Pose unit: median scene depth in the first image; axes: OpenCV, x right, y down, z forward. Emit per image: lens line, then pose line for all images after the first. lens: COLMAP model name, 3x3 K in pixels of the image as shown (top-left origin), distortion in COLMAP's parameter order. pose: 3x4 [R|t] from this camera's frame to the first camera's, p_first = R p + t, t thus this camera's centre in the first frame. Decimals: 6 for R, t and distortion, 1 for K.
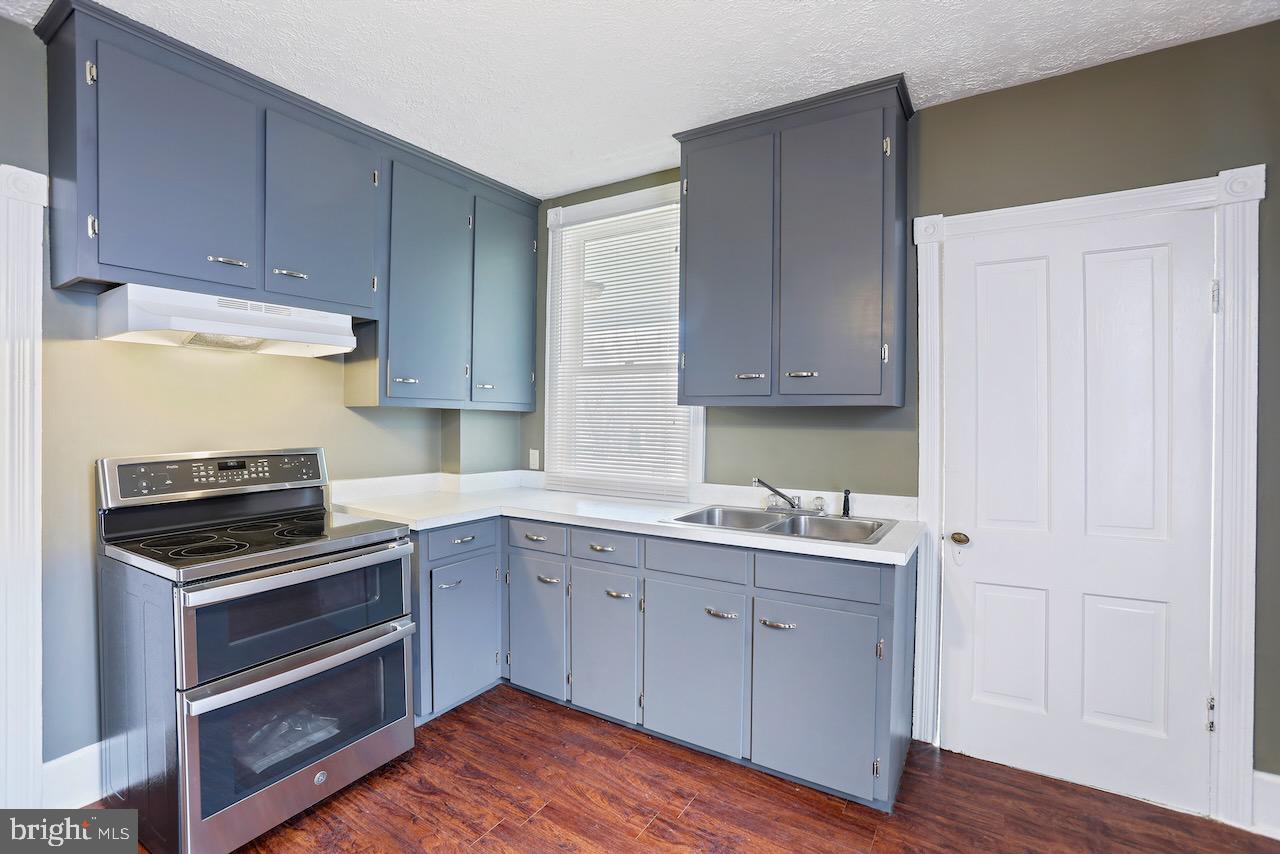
lens RADIAL K [[590.6, 0, 638.5], [0, 590.6, 425.2], [0, 0, 1]] dist [-0.023448, 0.001366]
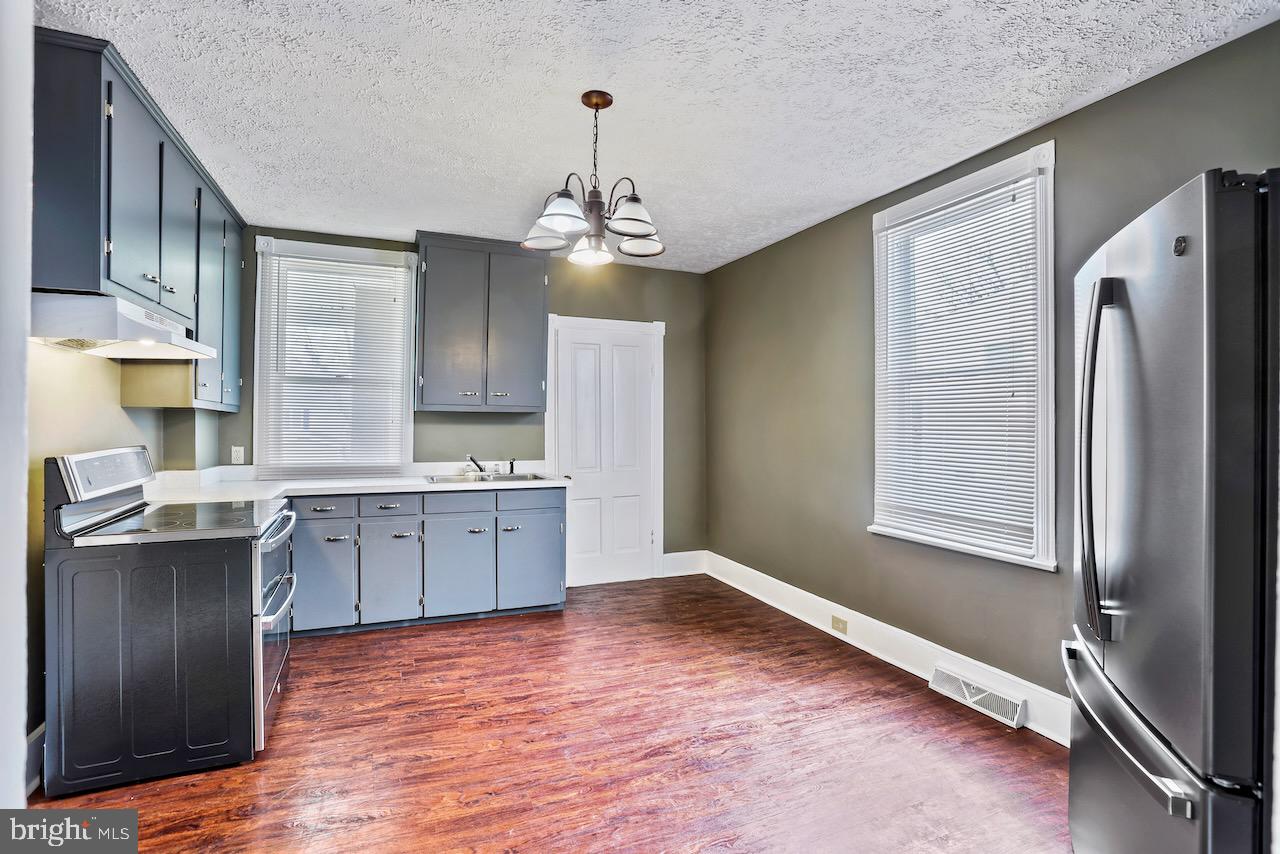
lens RADIAL K [[590.6, 0, 637.2], [0, 590.6, 419.1], [0, 0, 1]] dist [-0.023448, 0.001366]
pose [[0.578605, 0.001175, 0.815607, -0.974875], [0.007649, 0.999947, -0.006867, 0.004548], [-0.815572, 0.010212, 0.578565, -0.379270]]
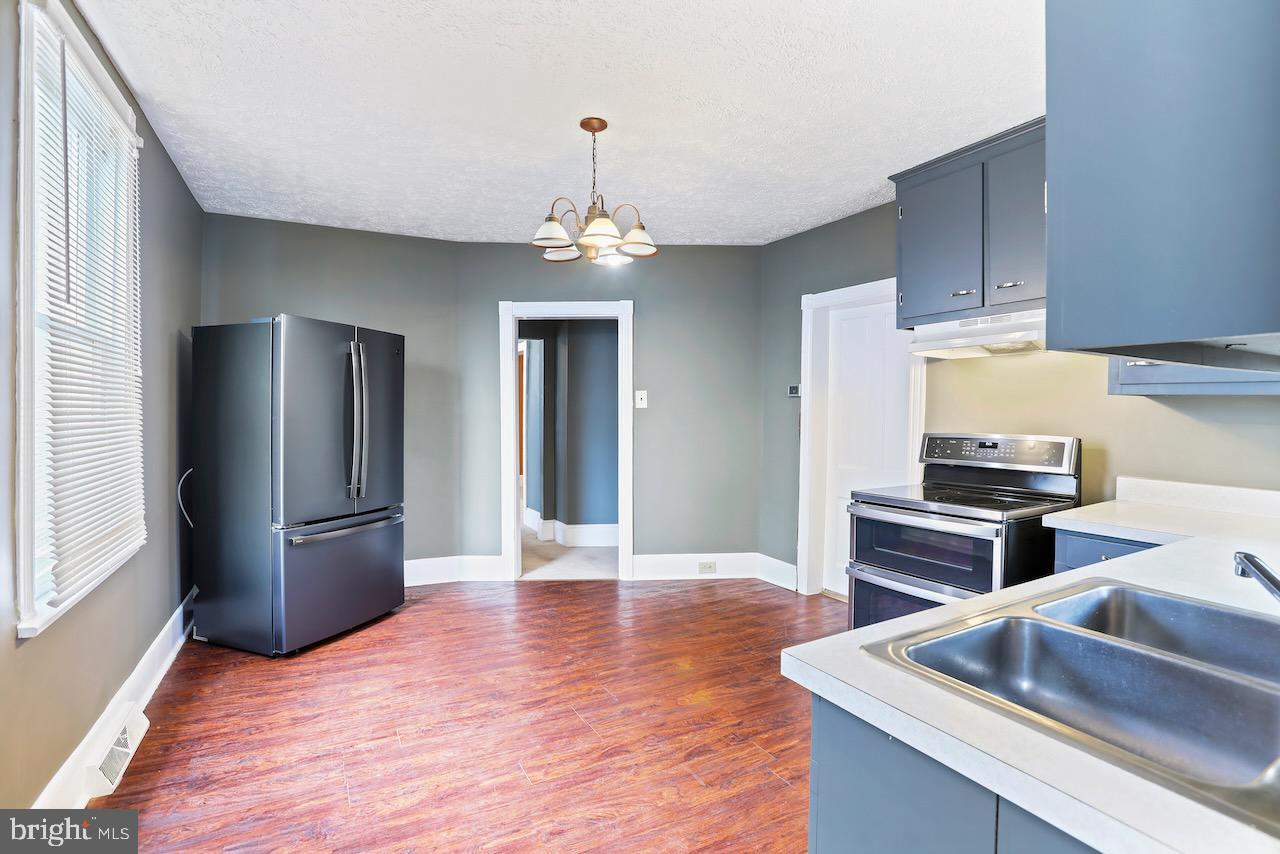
lens RADIAL K [[590.6, 0, 638.0], [0, 590.6, 423.7], [0, 0, 1]] dist [-0.023448, 0.001366]
pose [[-0.493138, 0.013843, -0.869841, 0.765093], [-0.018550, 0.999479, 0.026422, 0.001827], [0.869753, 0.029165, -0.492625, 0.909560]]
